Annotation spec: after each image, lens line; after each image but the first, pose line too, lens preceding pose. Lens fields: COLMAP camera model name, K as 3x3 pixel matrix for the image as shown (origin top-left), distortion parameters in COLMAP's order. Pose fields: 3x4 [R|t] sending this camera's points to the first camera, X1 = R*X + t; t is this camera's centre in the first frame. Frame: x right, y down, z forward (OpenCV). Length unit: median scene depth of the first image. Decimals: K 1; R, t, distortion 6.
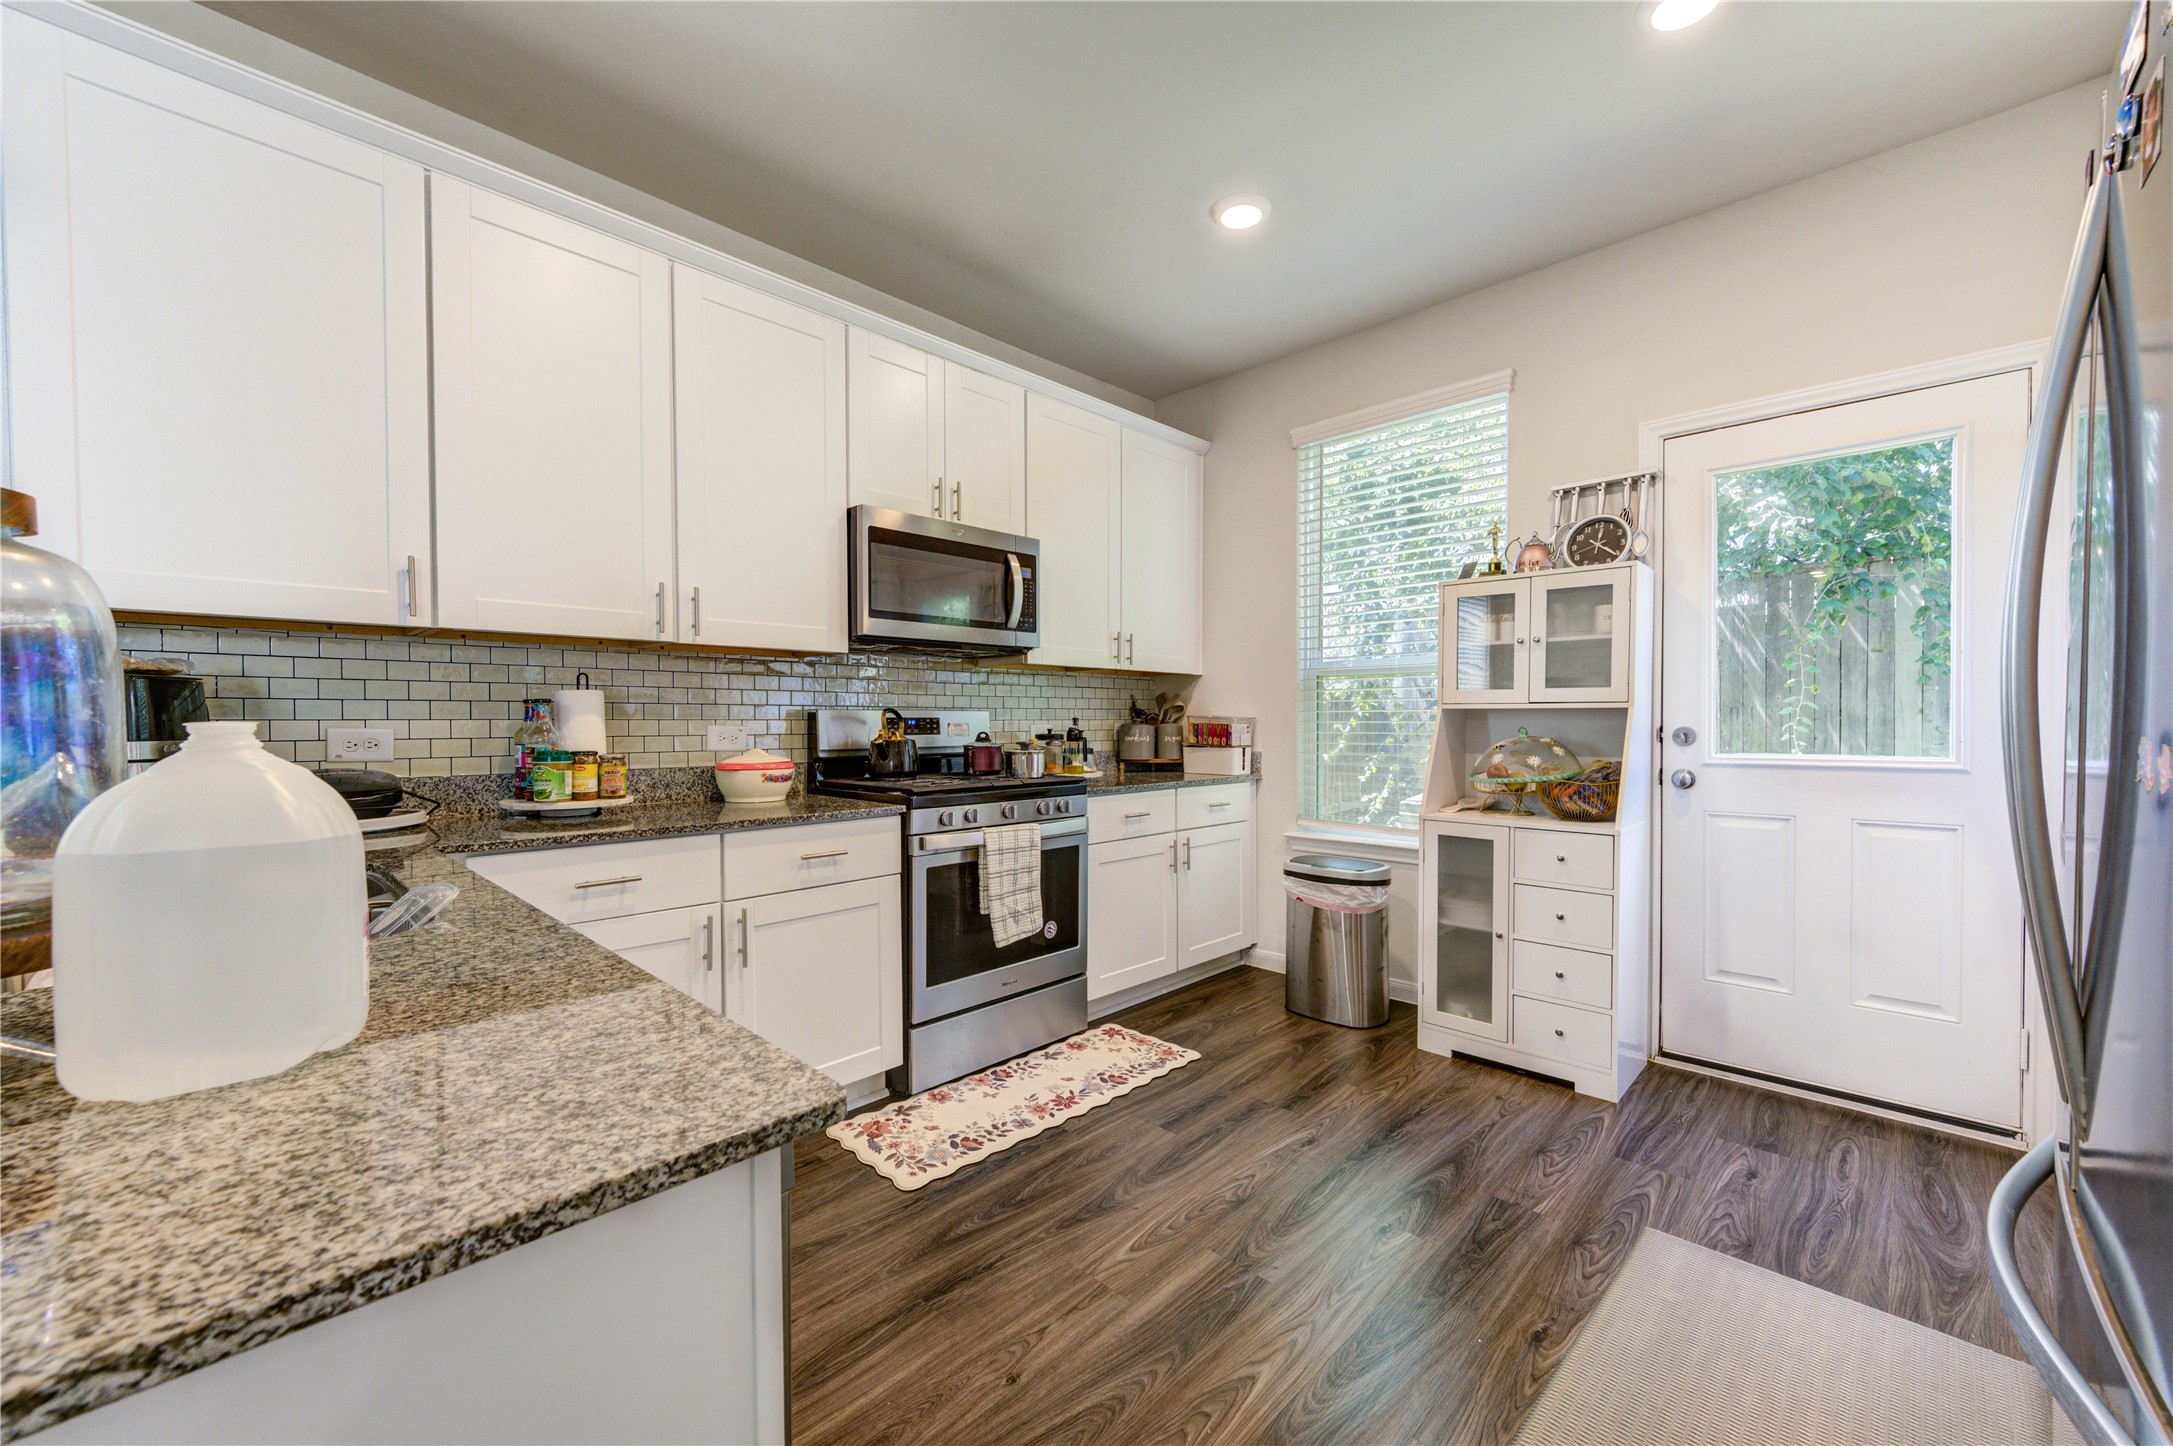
lens RADIAL K [[852.1, 0, 1096.4], [0, 852.1, 732.1], [0, 0, 1]] dist [0.002718, -0.000720]
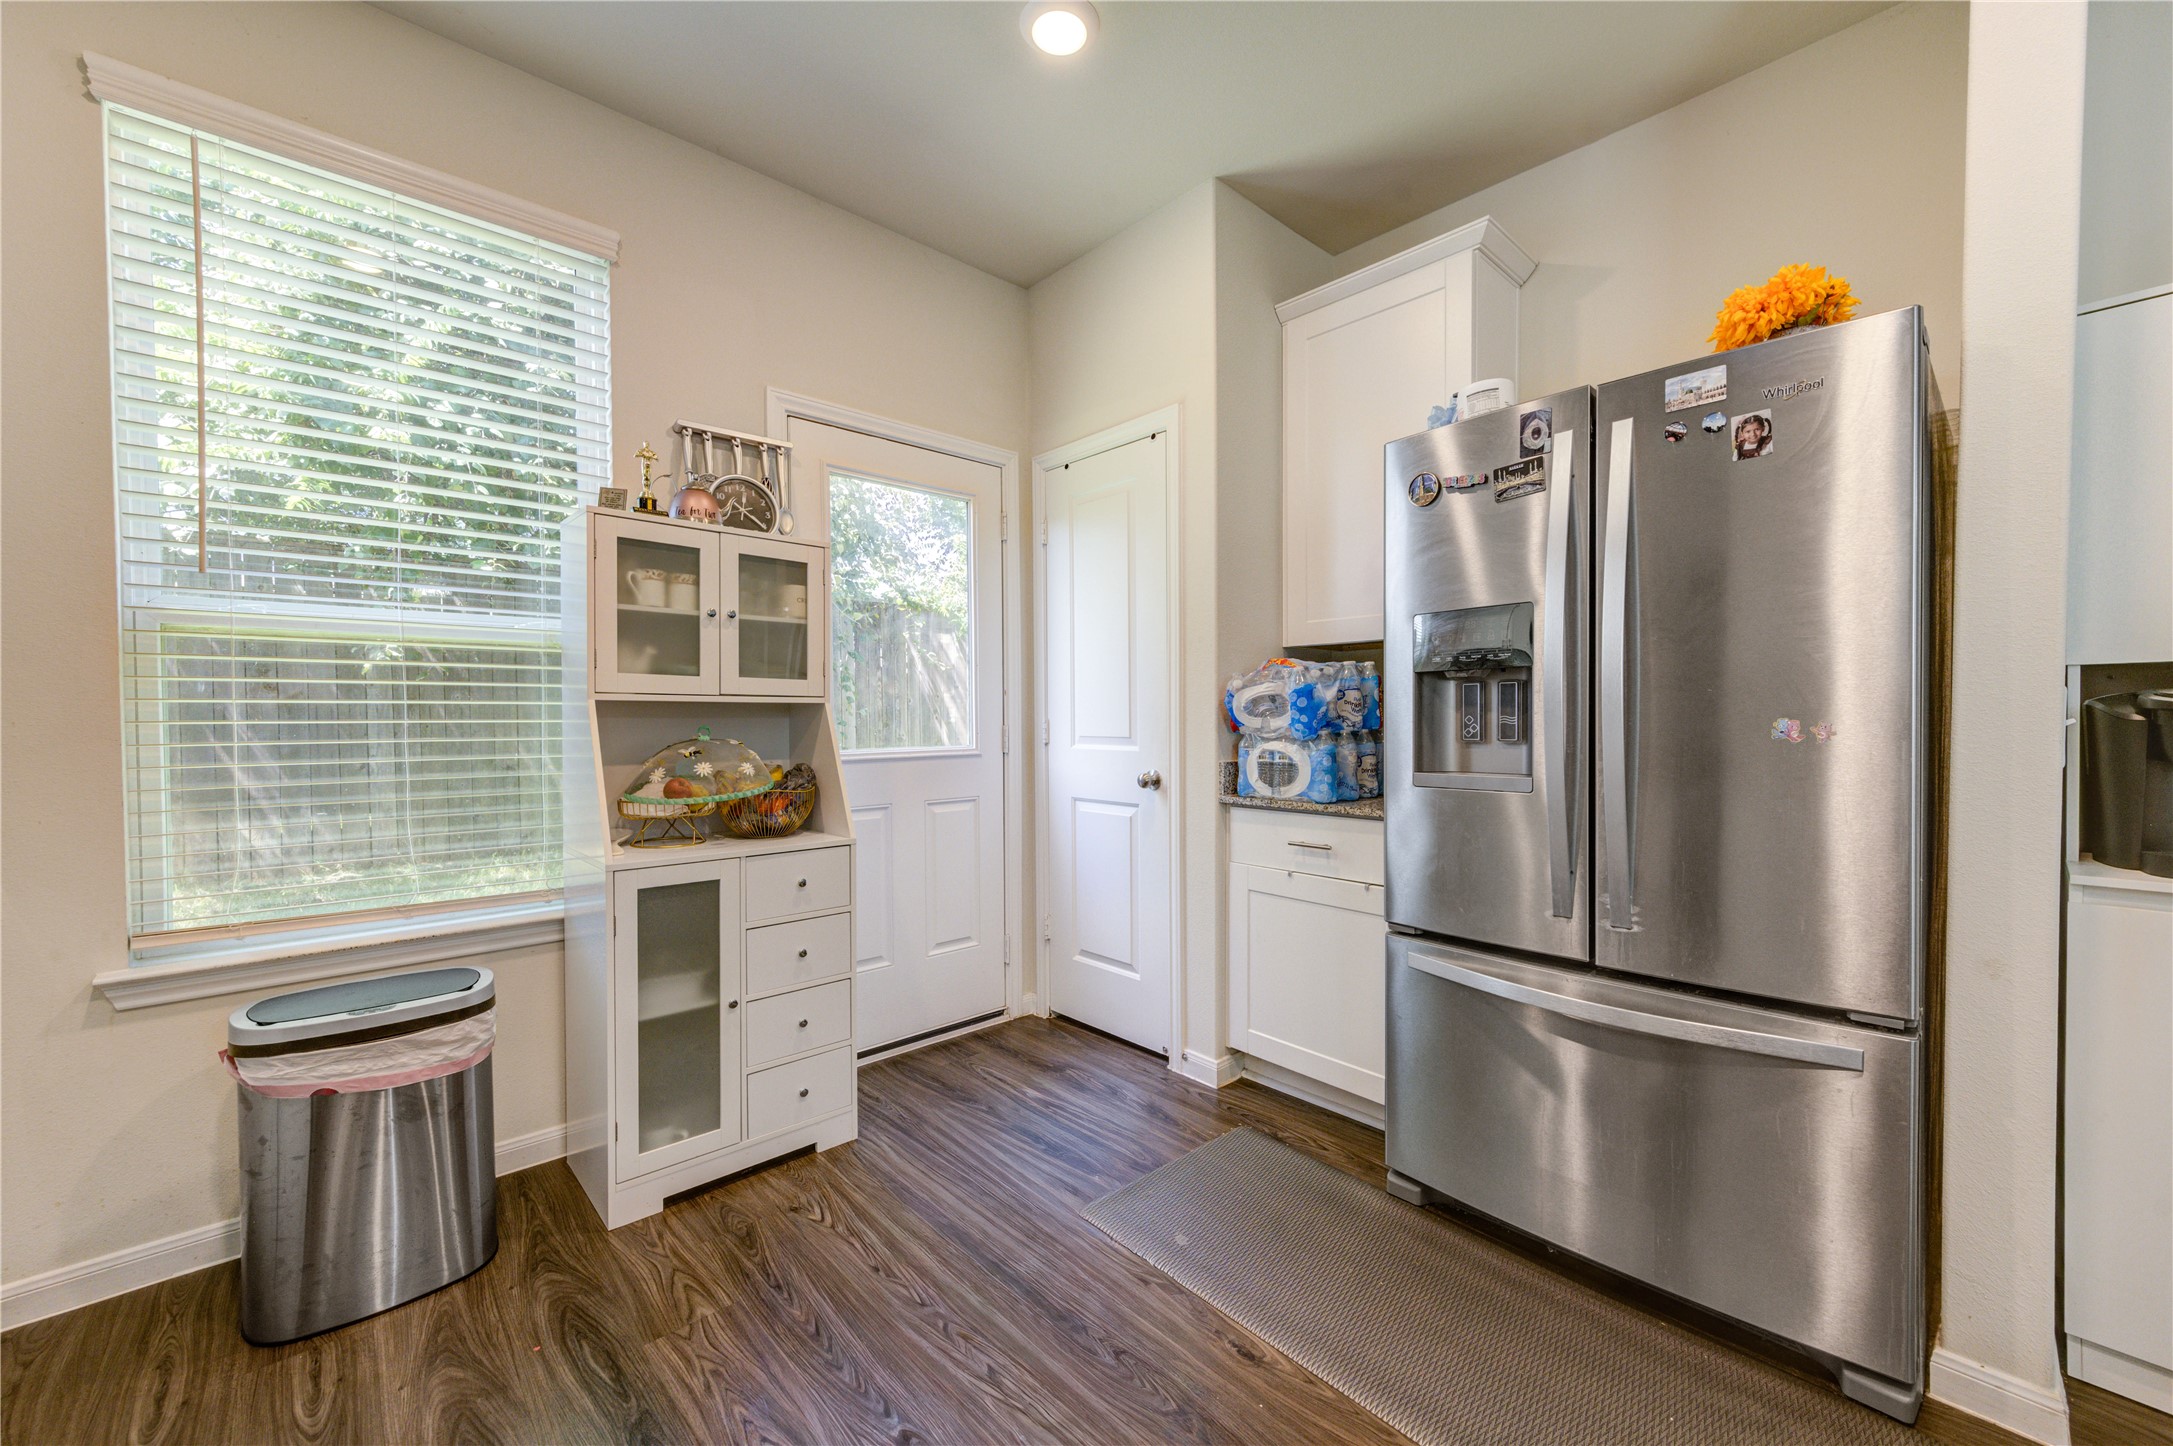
lens RADIAL K [[852.1, 0, 1085.4], [0, 852.1, 729.5], [0, 0, 1]] dist [0.002718, -0.000720]
pose [[0.051778, -0.014039, 0.998560, -0.252105], [0.014618, 0.999805, 0.013298, -0.008324], [-0.998552, 0.013908, 0.051973, 0.636018]]
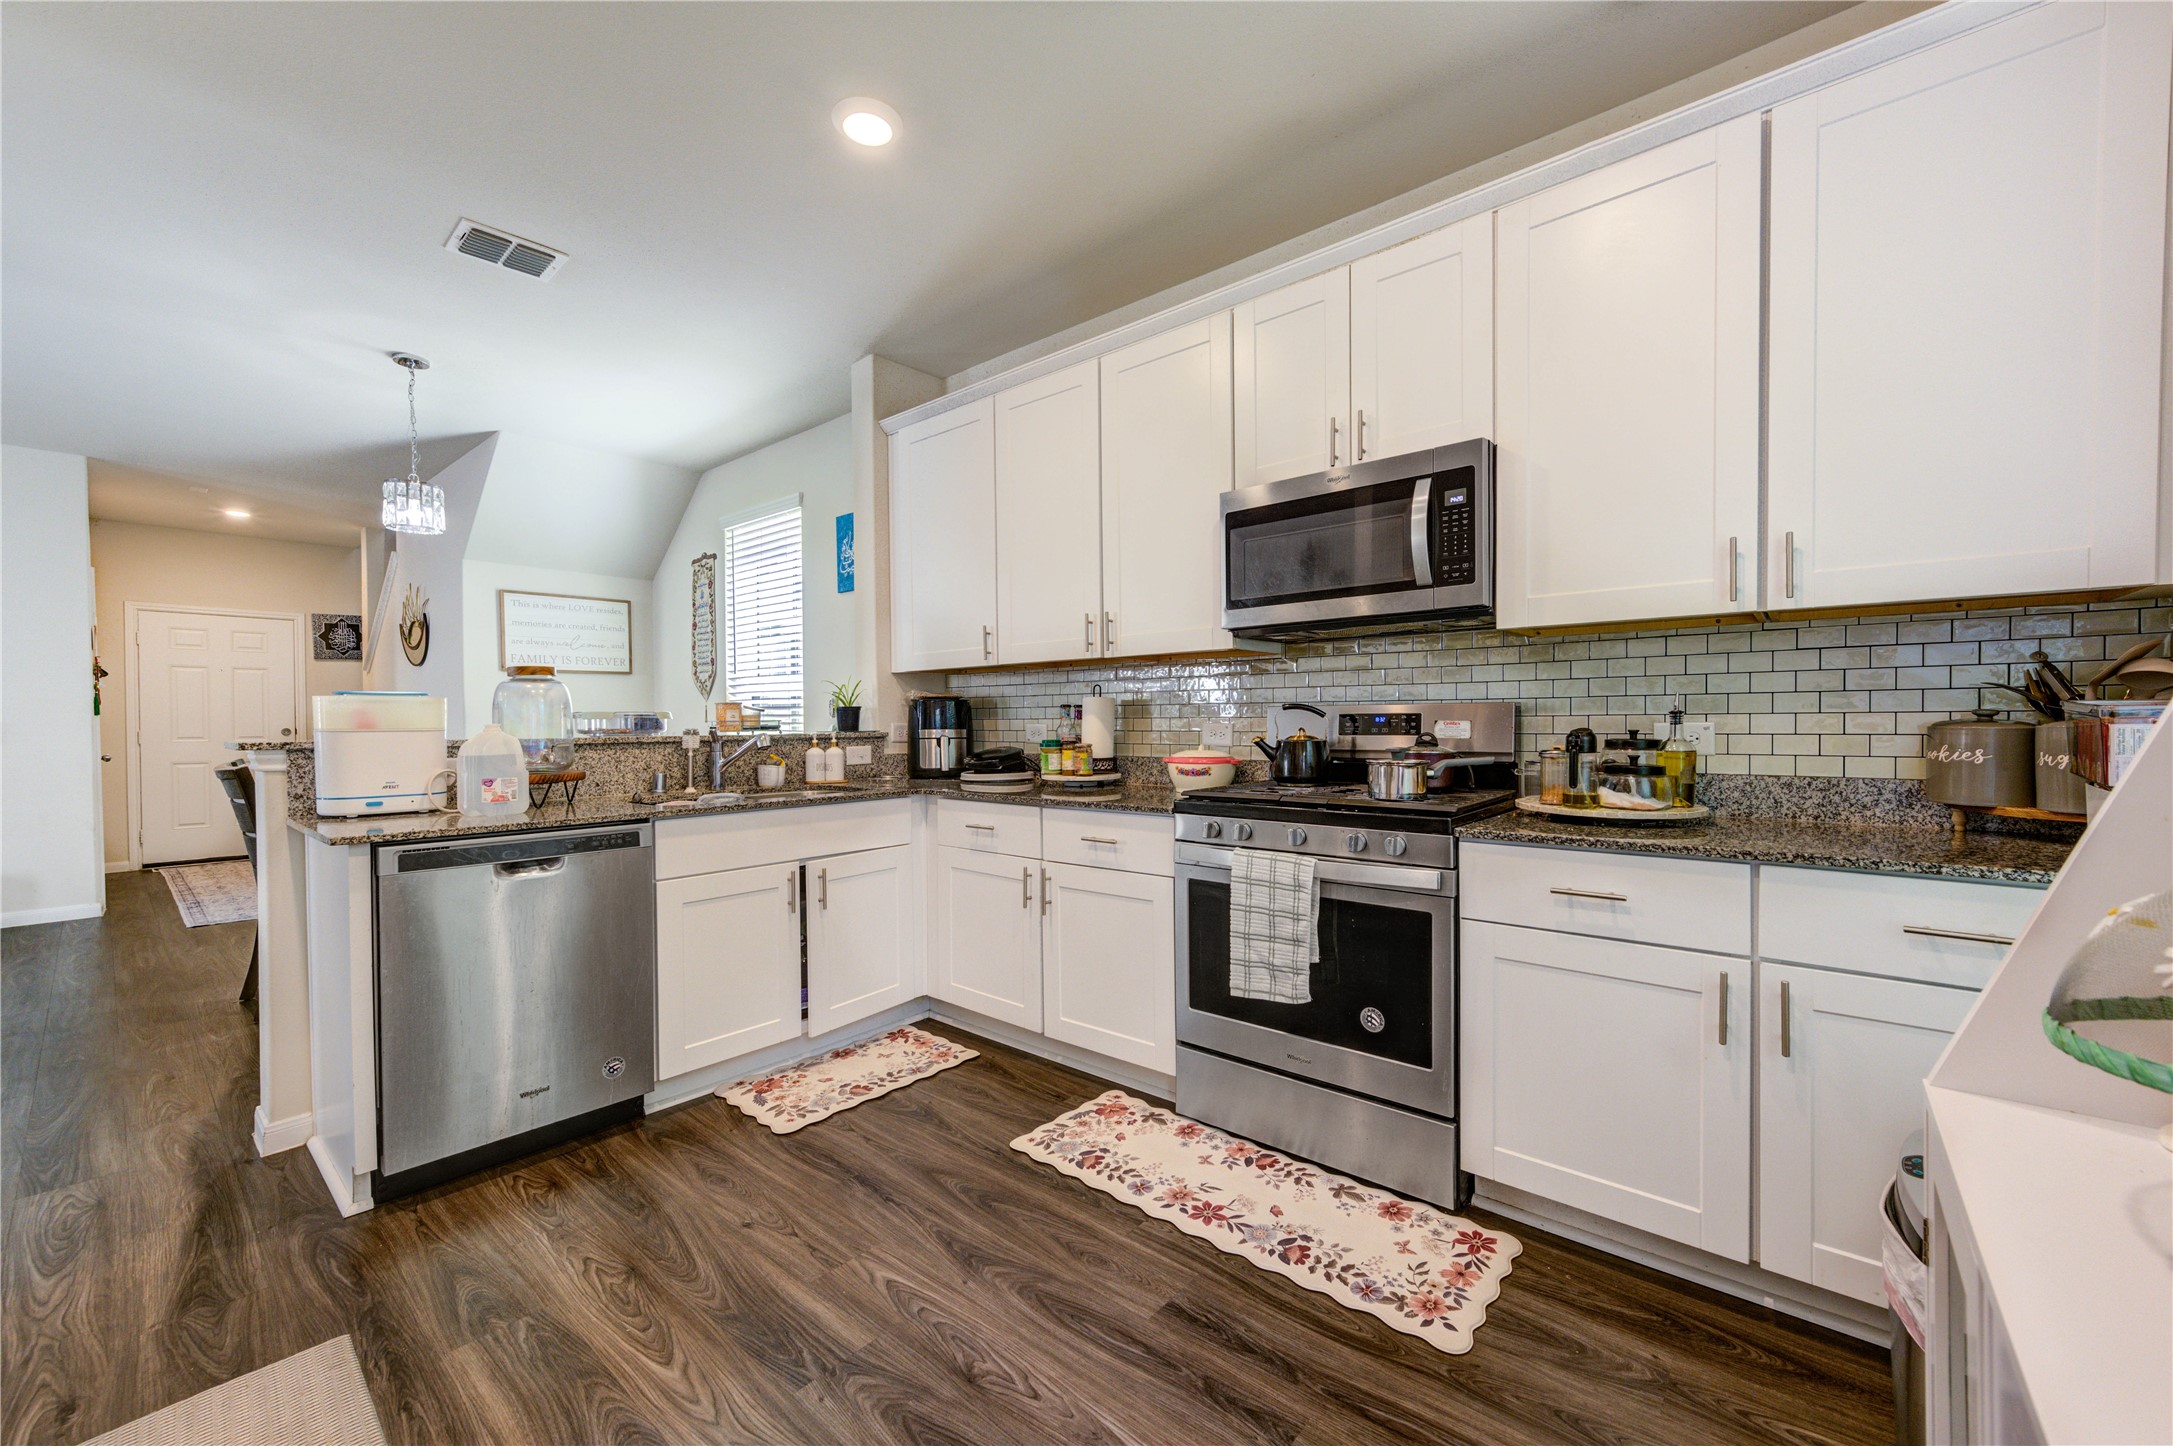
lens RADIAL K [[852.1, 0, 1093.9], [0, 852.1, 730.6], [0, 0, 1]] dist [0.002718, -0.000720]
pose [[0.059644, 0.015632, -0.998097, 0.642429], [-0.005575, 0.999867, 0.015326, -0.013048], [0.998204, 0.004650, 0.059723, 0.756757]]
